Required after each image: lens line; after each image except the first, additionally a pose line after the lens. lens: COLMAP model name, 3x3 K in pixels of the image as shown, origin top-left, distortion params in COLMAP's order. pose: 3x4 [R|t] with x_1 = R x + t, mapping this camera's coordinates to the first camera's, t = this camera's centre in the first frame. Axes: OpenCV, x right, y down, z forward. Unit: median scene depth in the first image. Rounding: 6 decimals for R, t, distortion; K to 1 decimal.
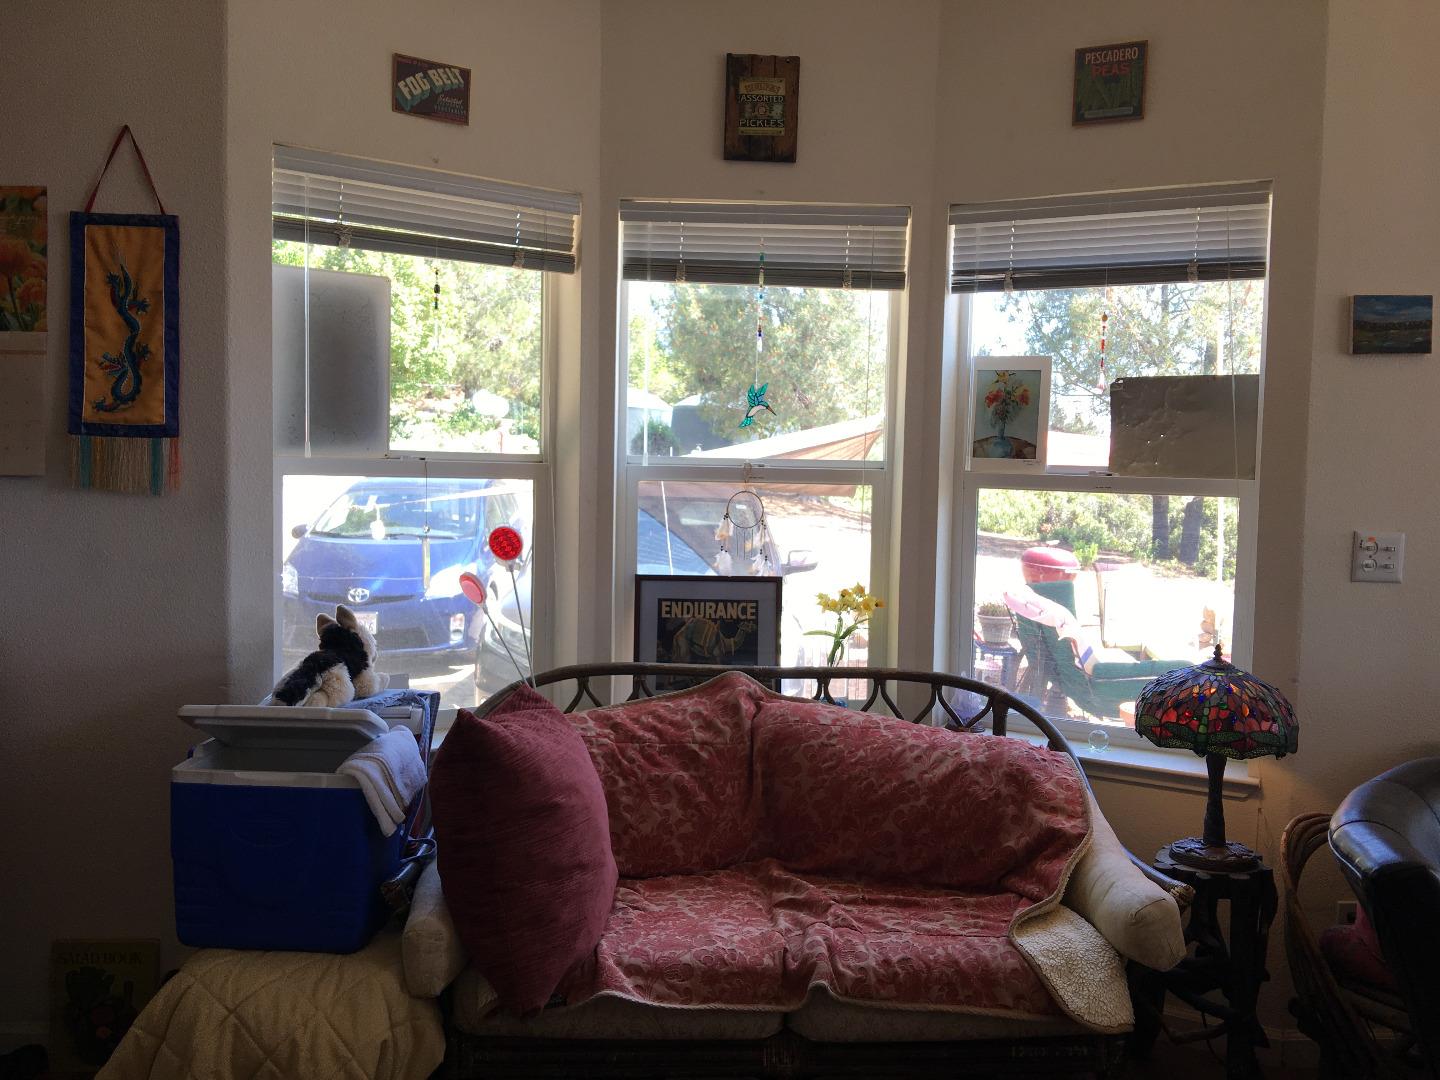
lens RADIAL K [[1217.5, 0, 720.0], [0, 1217.5, 540.0], [0, 0, 1]] dist [0.001575, -0.011625]
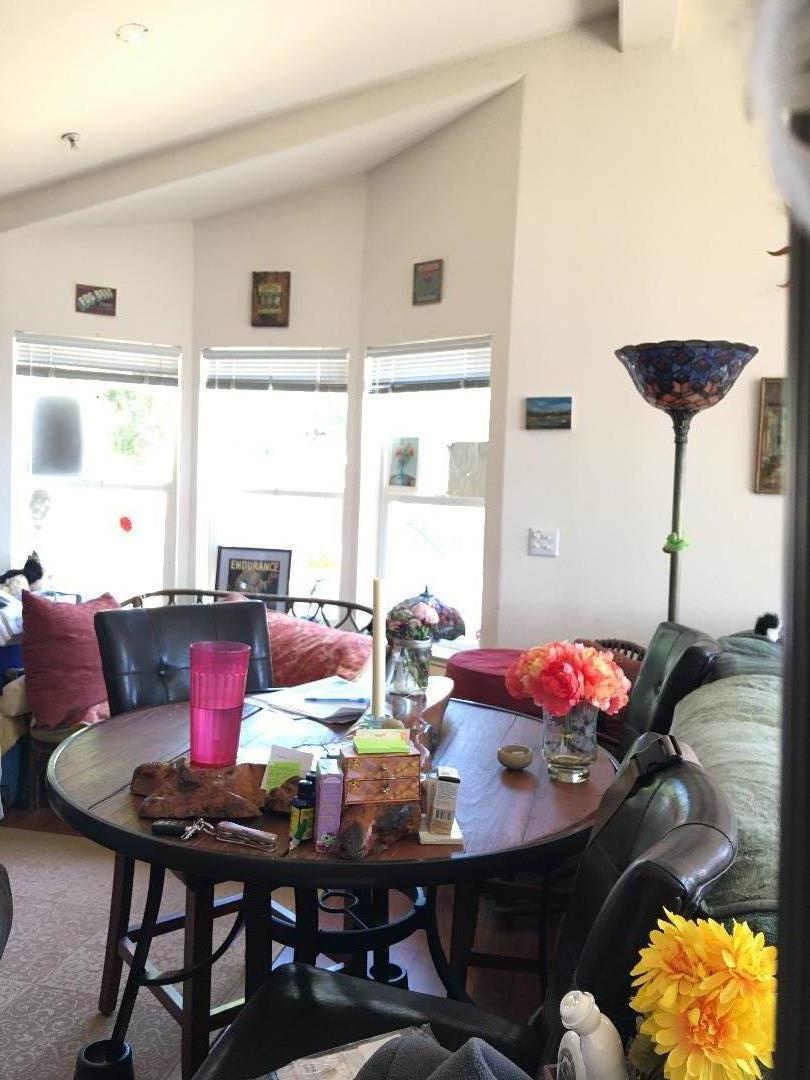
lens RADIAL K [[913.1, 0, 405.0], [0, 913.1, 540.0], [0, 0, 1]] dist [0.001575, -0.011625]
pose [[0.968669, 0.029048, -0.246652, 0.617678], [-0.033706, 0.999324, -0.014684, 0.034372], [0.246059, 0.022538, 0.968993, -0.326067]]
